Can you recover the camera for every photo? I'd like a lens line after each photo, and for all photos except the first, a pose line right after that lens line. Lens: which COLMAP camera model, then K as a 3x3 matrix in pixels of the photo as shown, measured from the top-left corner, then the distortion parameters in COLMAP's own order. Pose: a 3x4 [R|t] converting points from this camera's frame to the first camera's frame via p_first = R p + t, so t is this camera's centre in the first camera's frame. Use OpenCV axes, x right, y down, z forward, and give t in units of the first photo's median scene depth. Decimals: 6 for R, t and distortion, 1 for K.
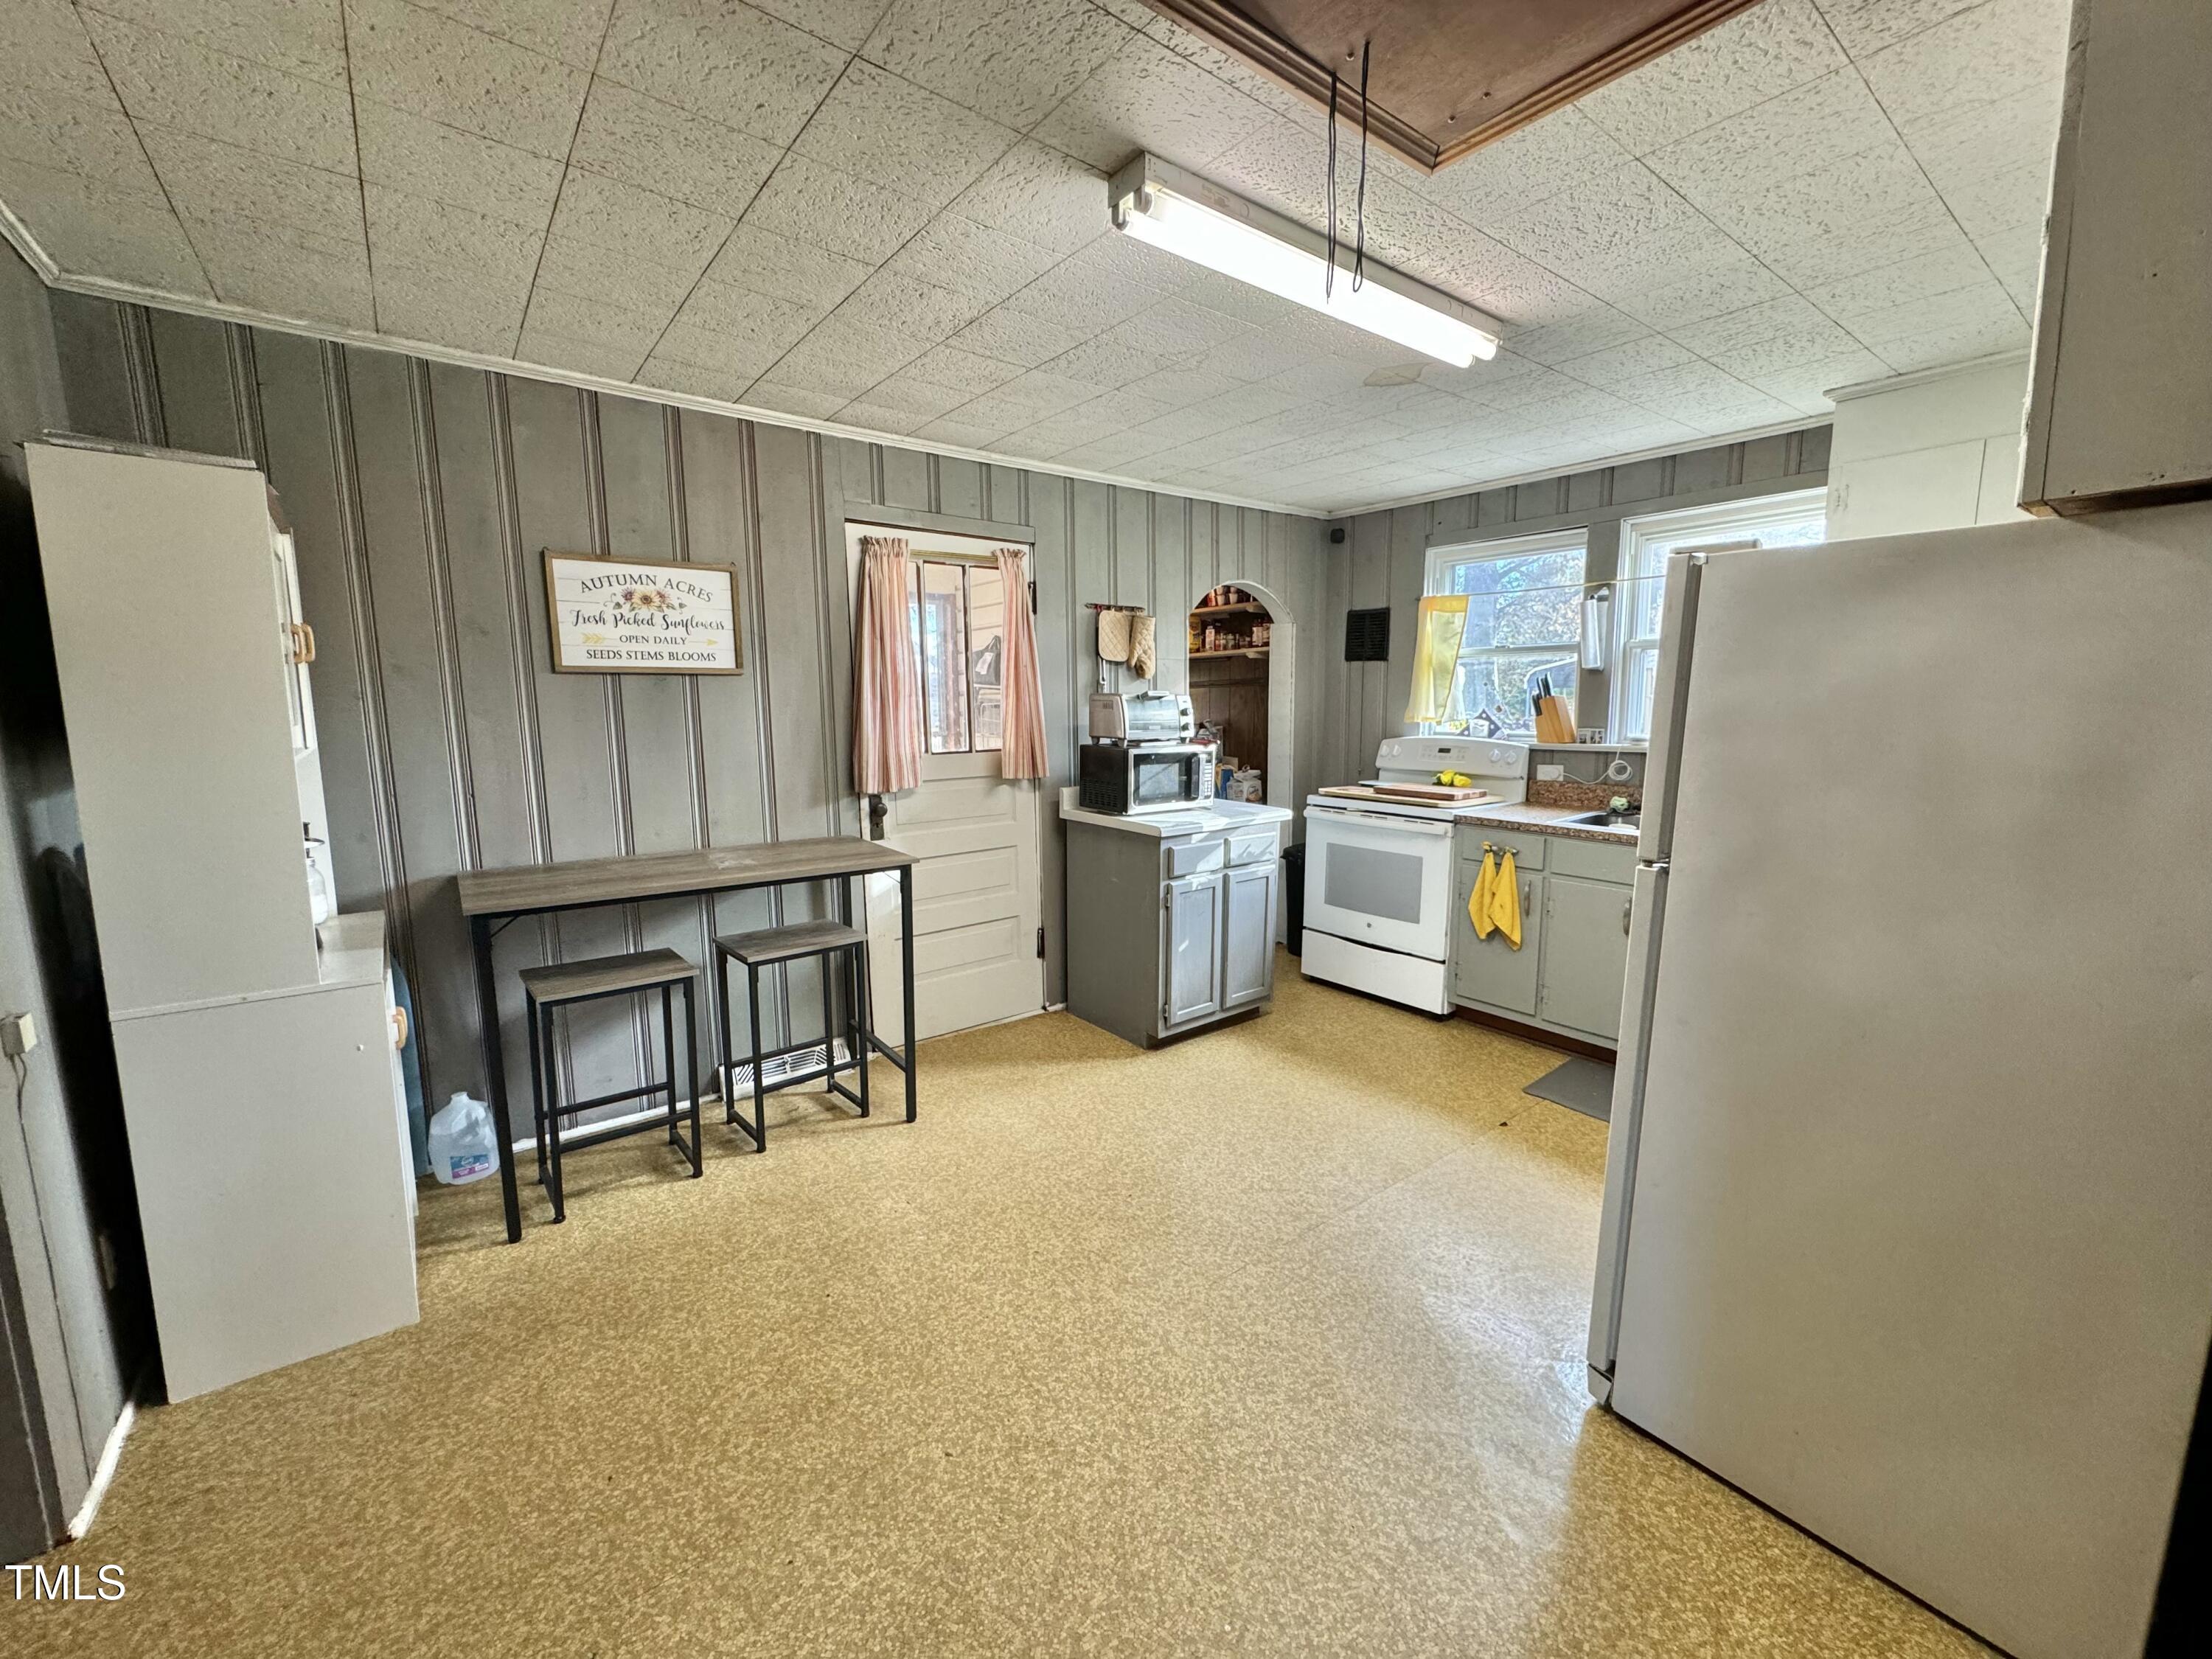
lens RADIAL K [[885.6, 0, 1108.4], [0, 885.6, 823.0], [0, 0, 1]] dist [-0.001180, 0.000054]
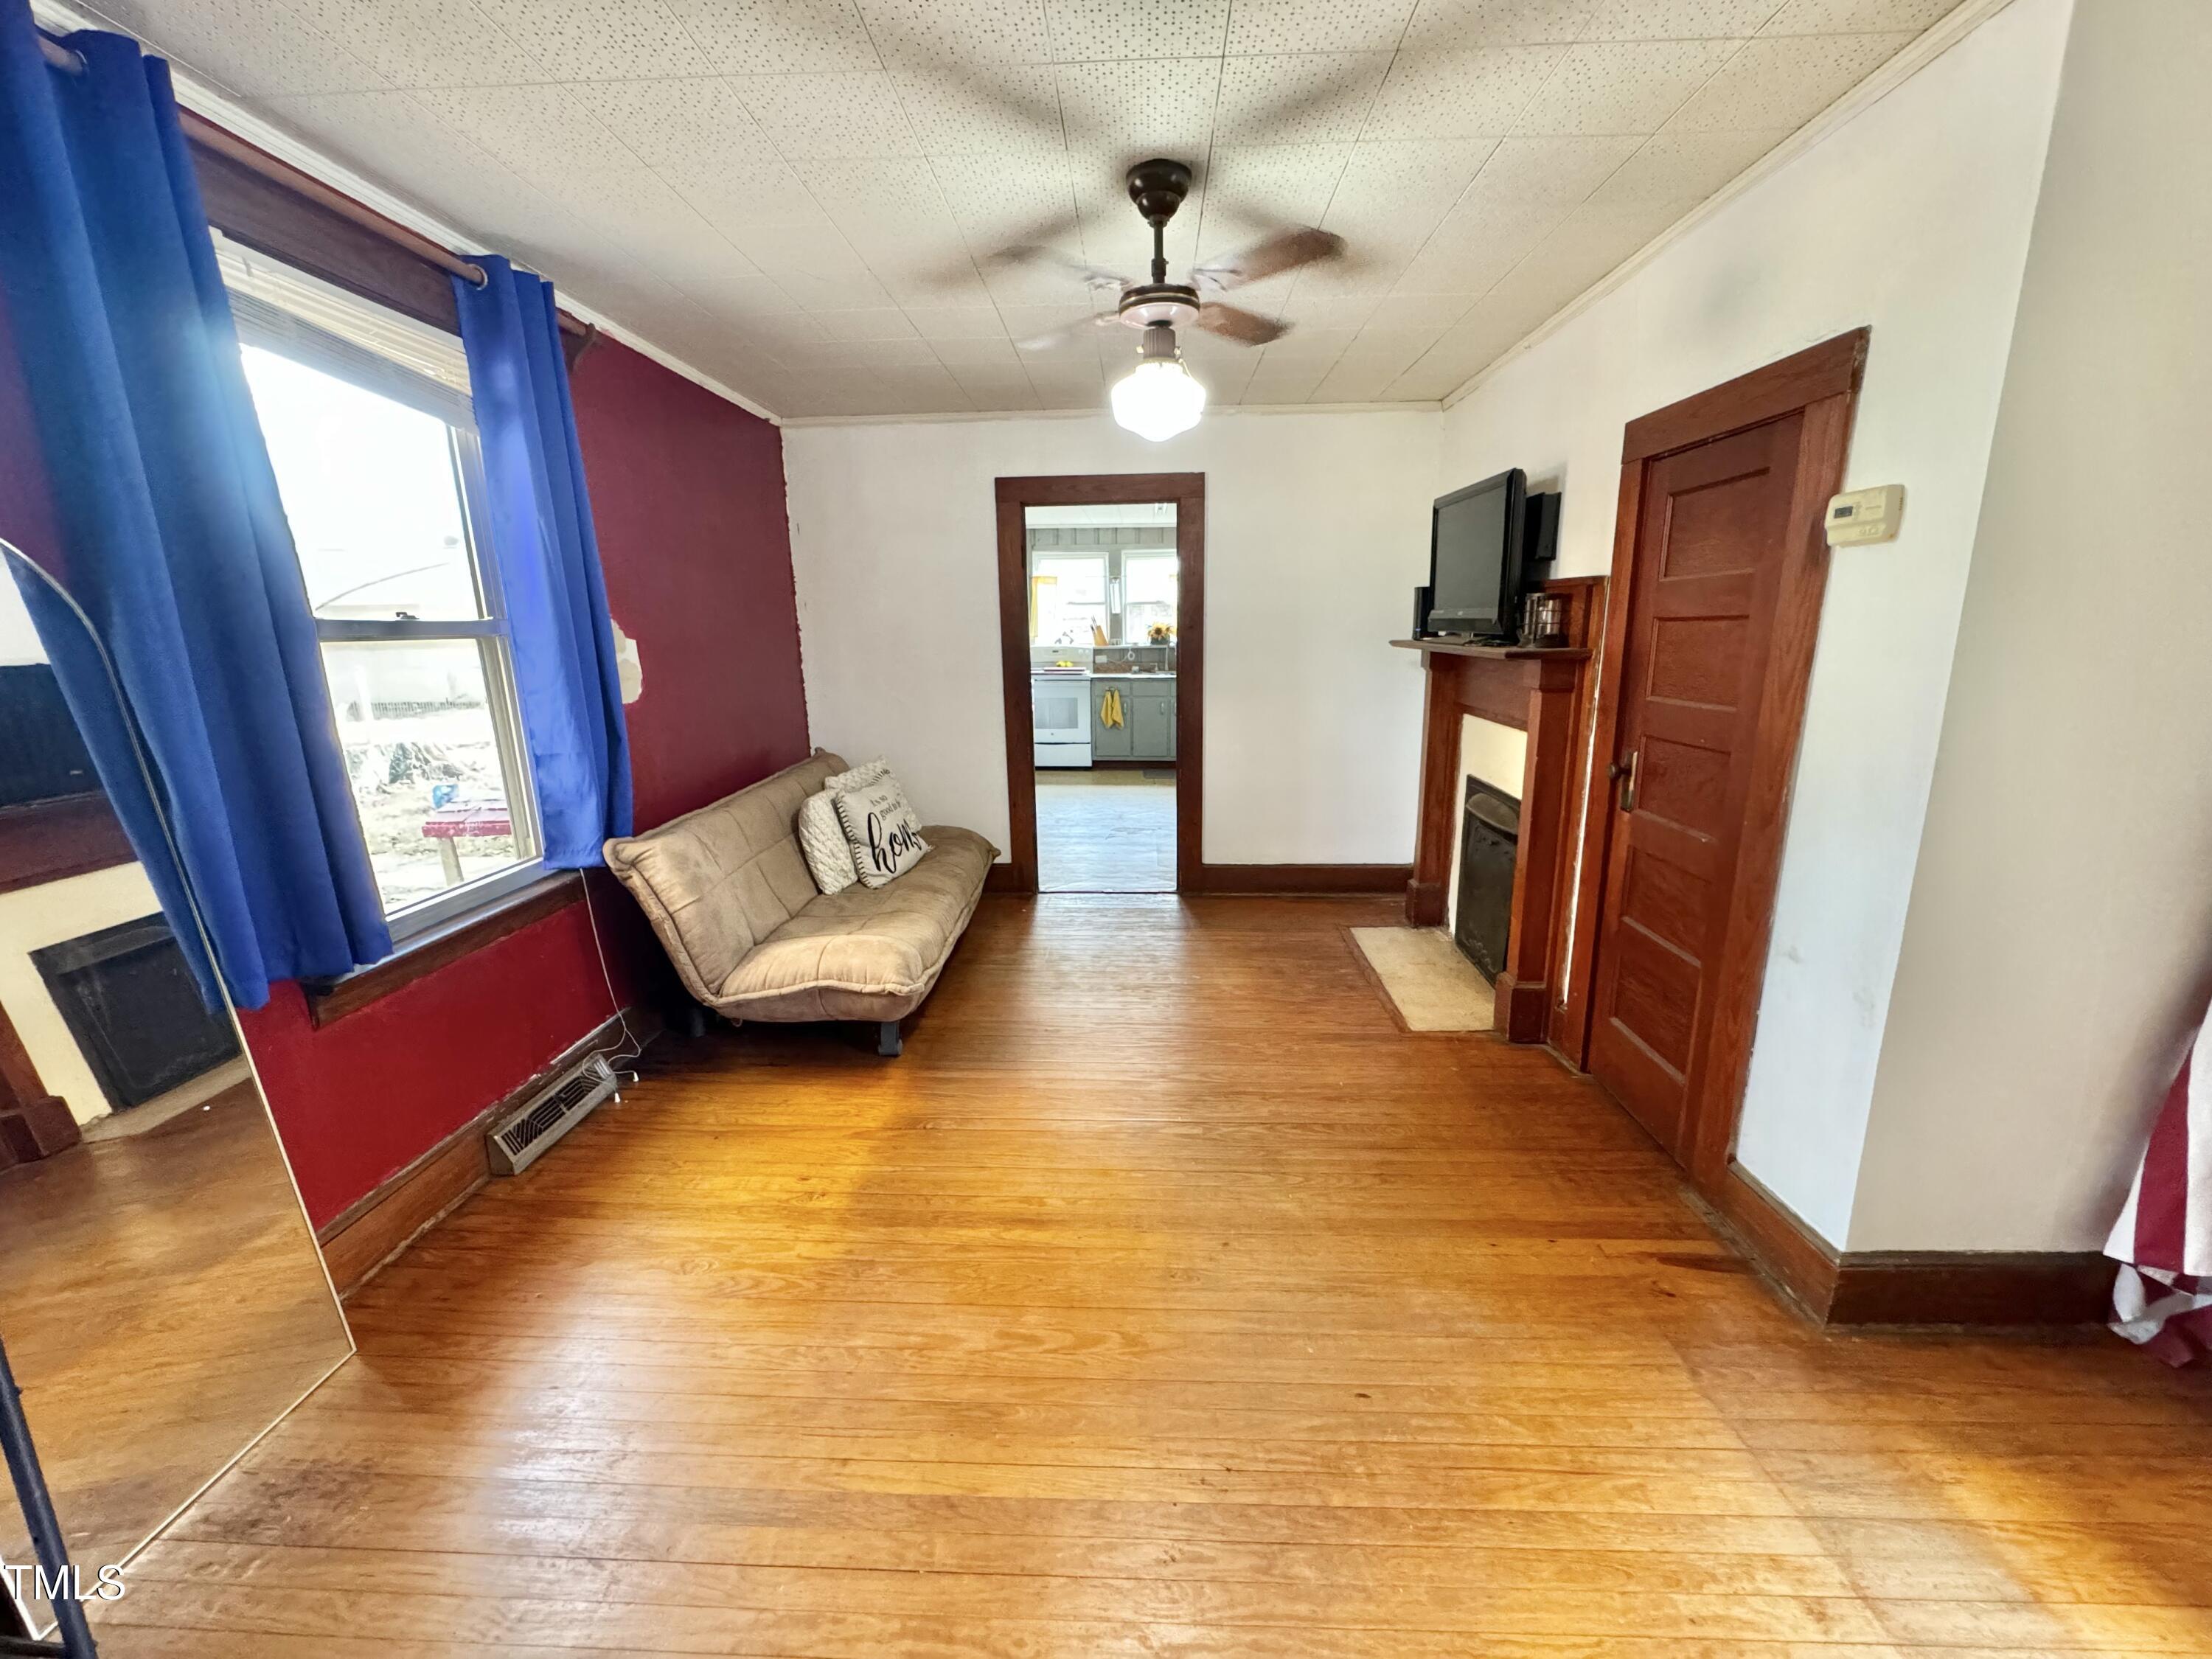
lens RADIAL K [[885.6, 0, 1106.8], [0, 885.6, 832.9], [0, 0, 1]] dist [-0.001180, 0.000054]
pose [[0.645349, -0.173727, 0.743870, -1.327552], [0.113722, 0.984794, 0.131333, 0.089686], [-0.755375, -0.000161, 0.655293, -0.531308]]
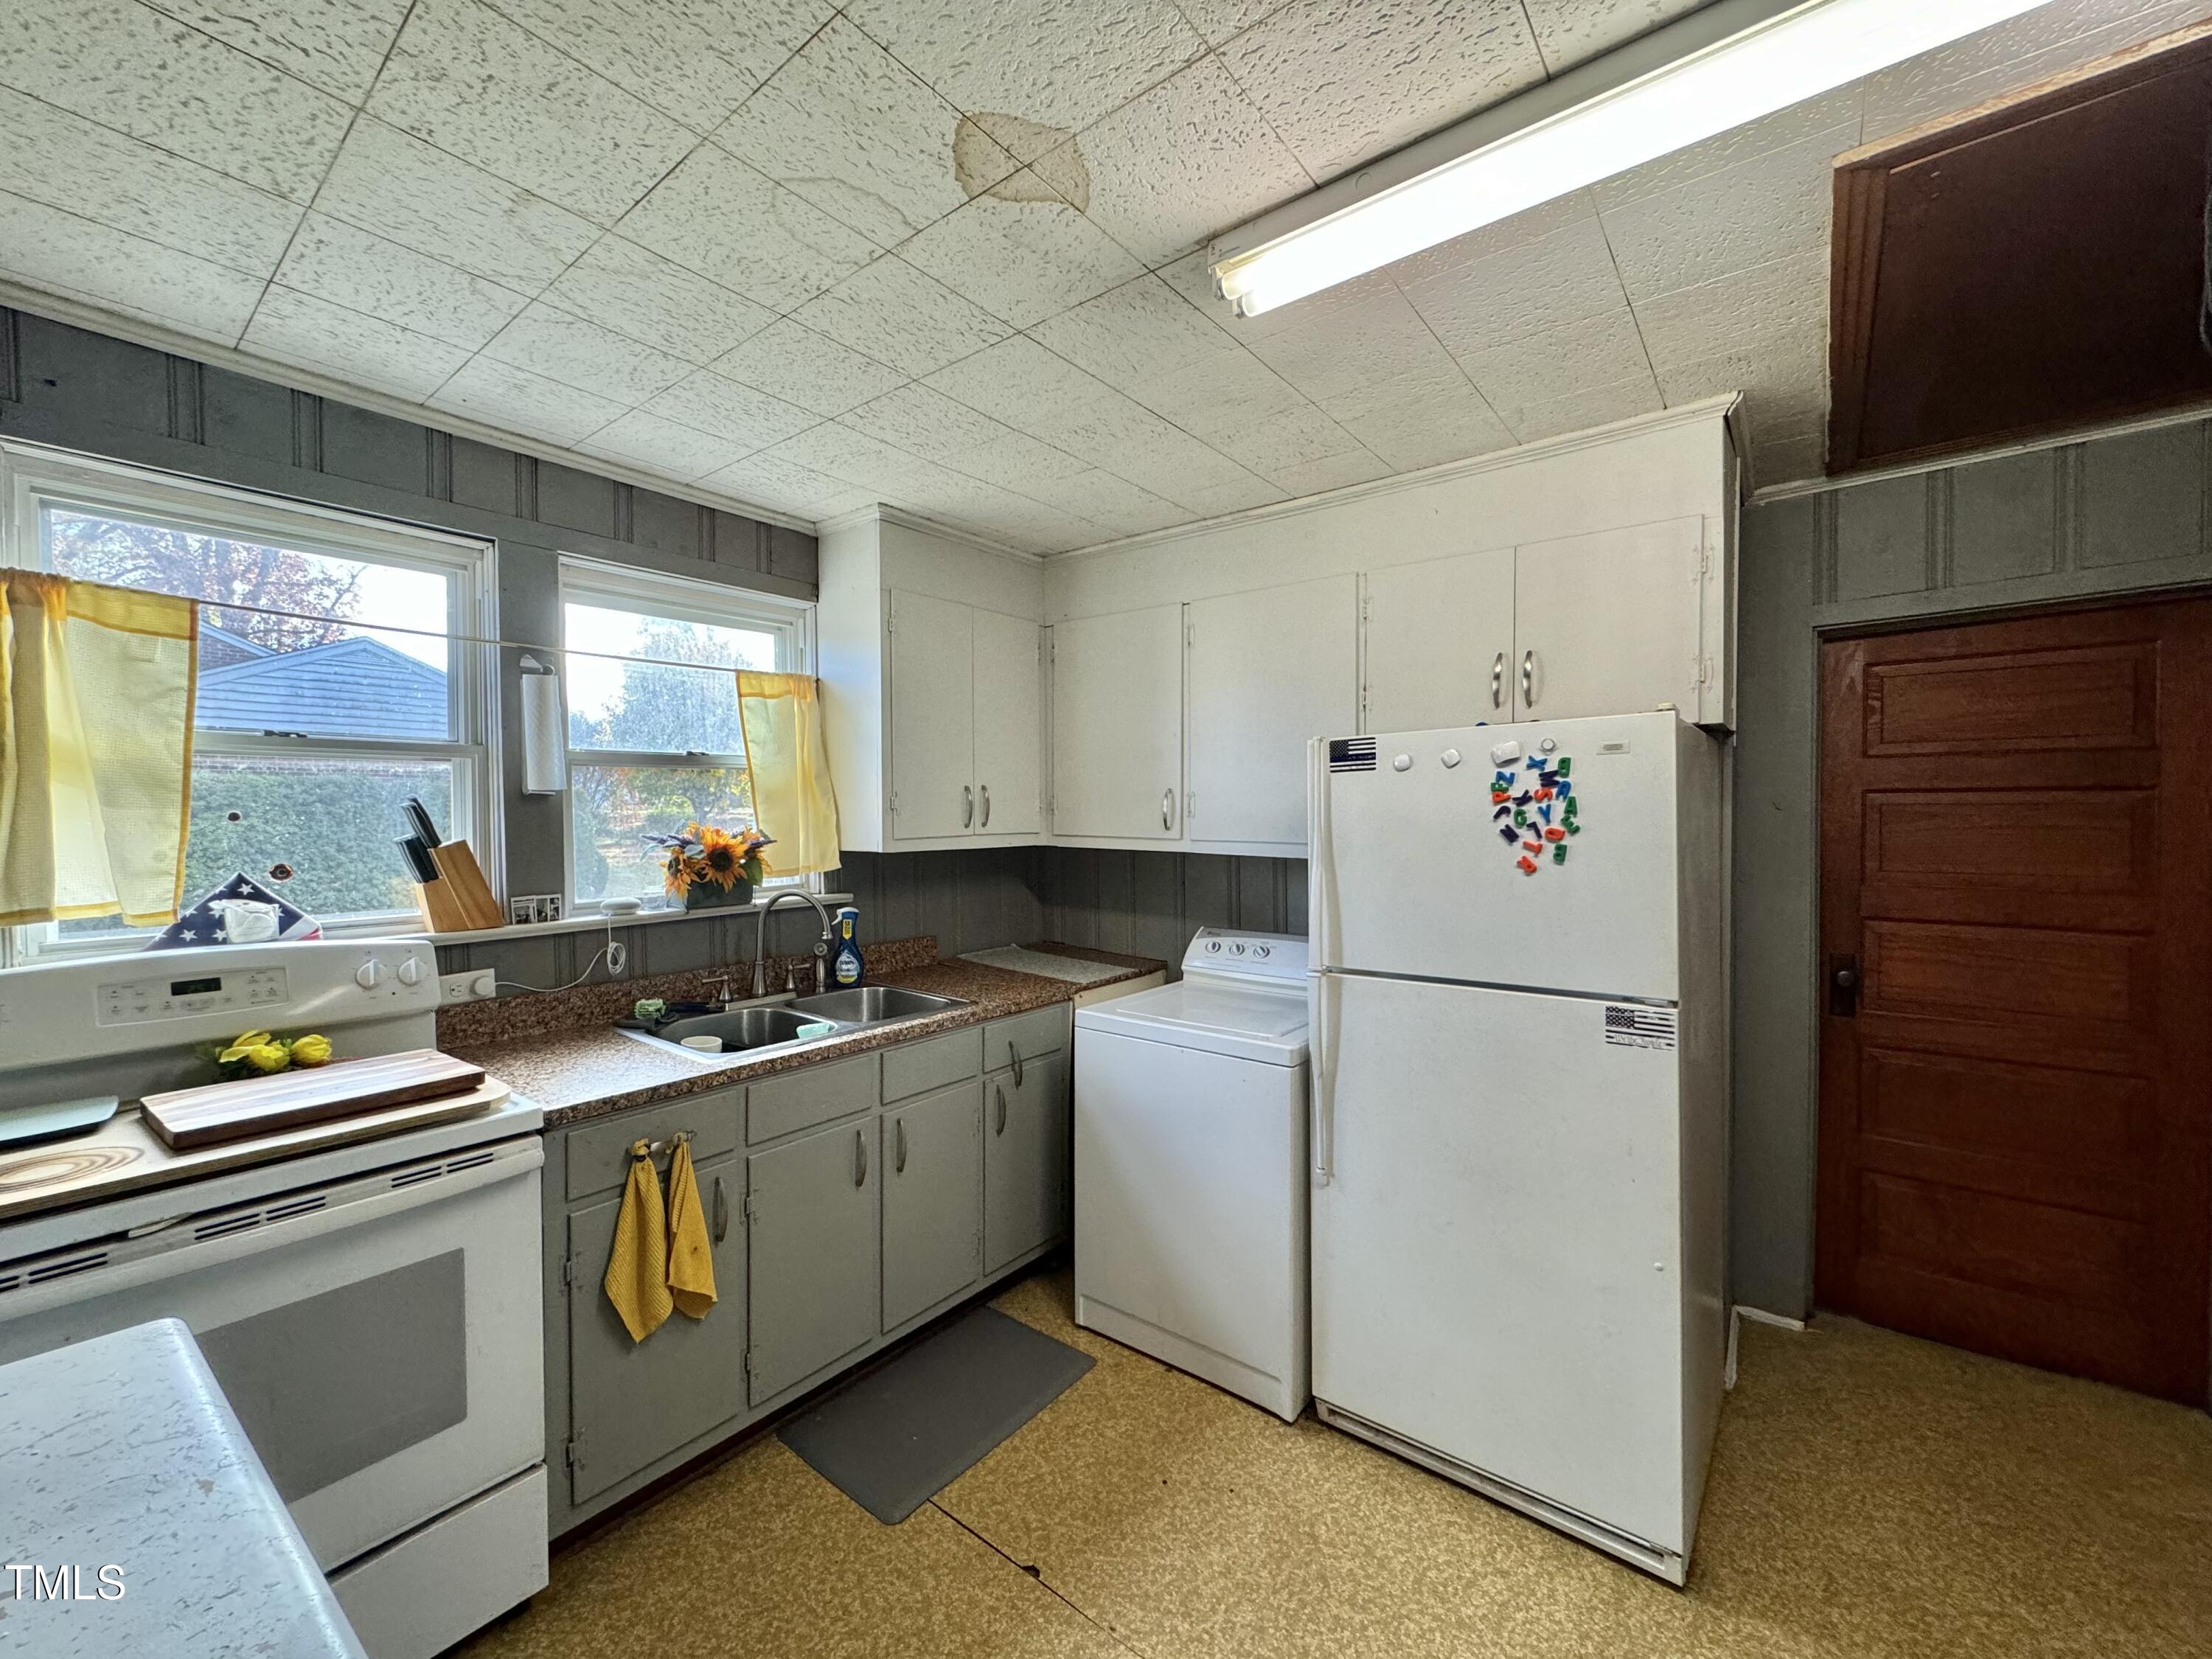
lens RADIAL K [[885.6, 0, 1103.3], [0, 885.6, 825.2], [0, 0, 1]] dist [-0.001180, 0.000054]
pose [[-0.241142, -0.003277, 0.970484, -0.098758], [0.144367, 0.988747, 0.039210, -0.122798], [-0.959692, 0.149561, -0.237956, 0.789607]]
